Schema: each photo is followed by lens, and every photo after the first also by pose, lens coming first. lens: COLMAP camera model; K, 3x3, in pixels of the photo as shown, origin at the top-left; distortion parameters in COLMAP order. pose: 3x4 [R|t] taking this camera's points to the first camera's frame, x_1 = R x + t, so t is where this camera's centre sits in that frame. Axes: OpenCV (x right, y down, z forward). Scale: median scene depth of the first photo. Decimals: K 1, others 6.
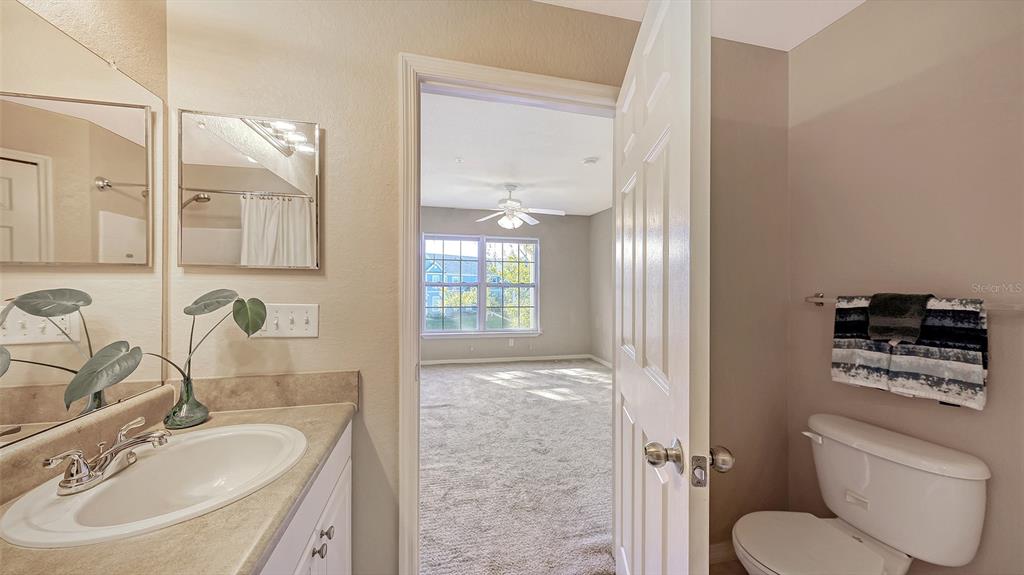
lens RADIAL K [[364.2, 0, 513.3], [0, 364.2, 283.8], [0, 0, 1]] dist [-0.000412, -0.000009]
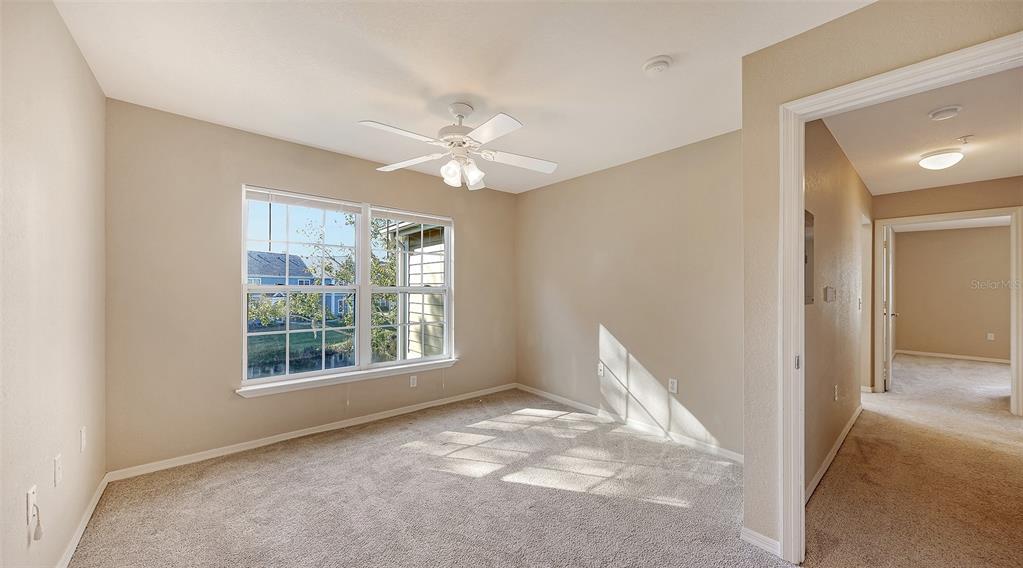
lens RADIAL K [[363.7, 0, 509.6], [0, 363.7, 285.9], [0, 0, 1]] dist [0.000073, -0.000191]
pose [[0.888652, -0.003769, 0.458567, -0.191394], [0.005886, 0.999978, -0.003188, -0.000074], [-0.458544, 0.005532, 0.888654, 0.489931]]
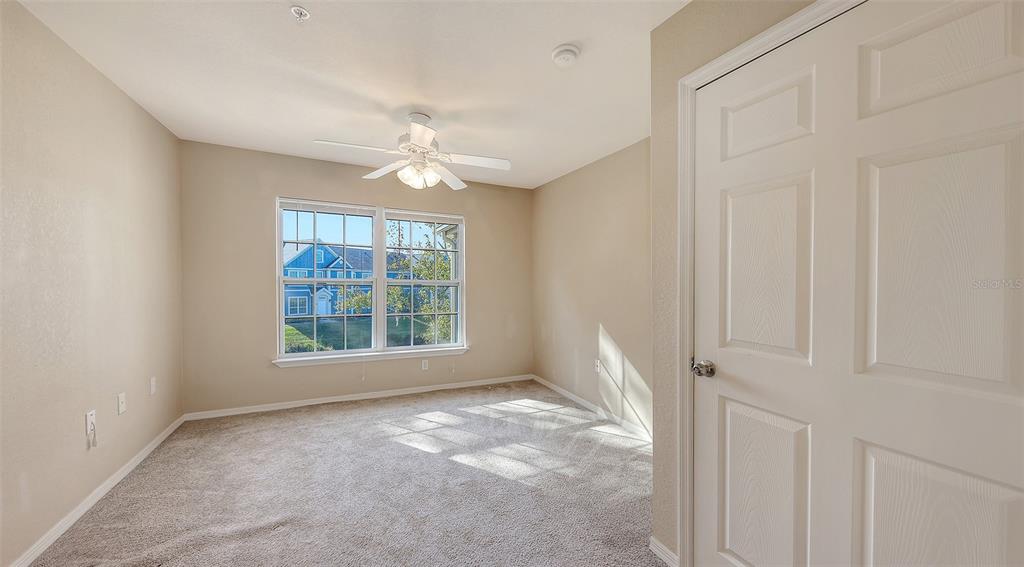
lens RADIAL K [[361.0, 0, 510.5], [0, 361.0, 285.8], [0, 0, 1]] dist [-0.000194, -0.000084]
pose [[0.977264, -0.002255, 0.212016, 0.011751], [-0.000260, 0.999930, 0.011834, 0.002238], [-0.212028, -0.011620, 0.977195, 0.391870]]
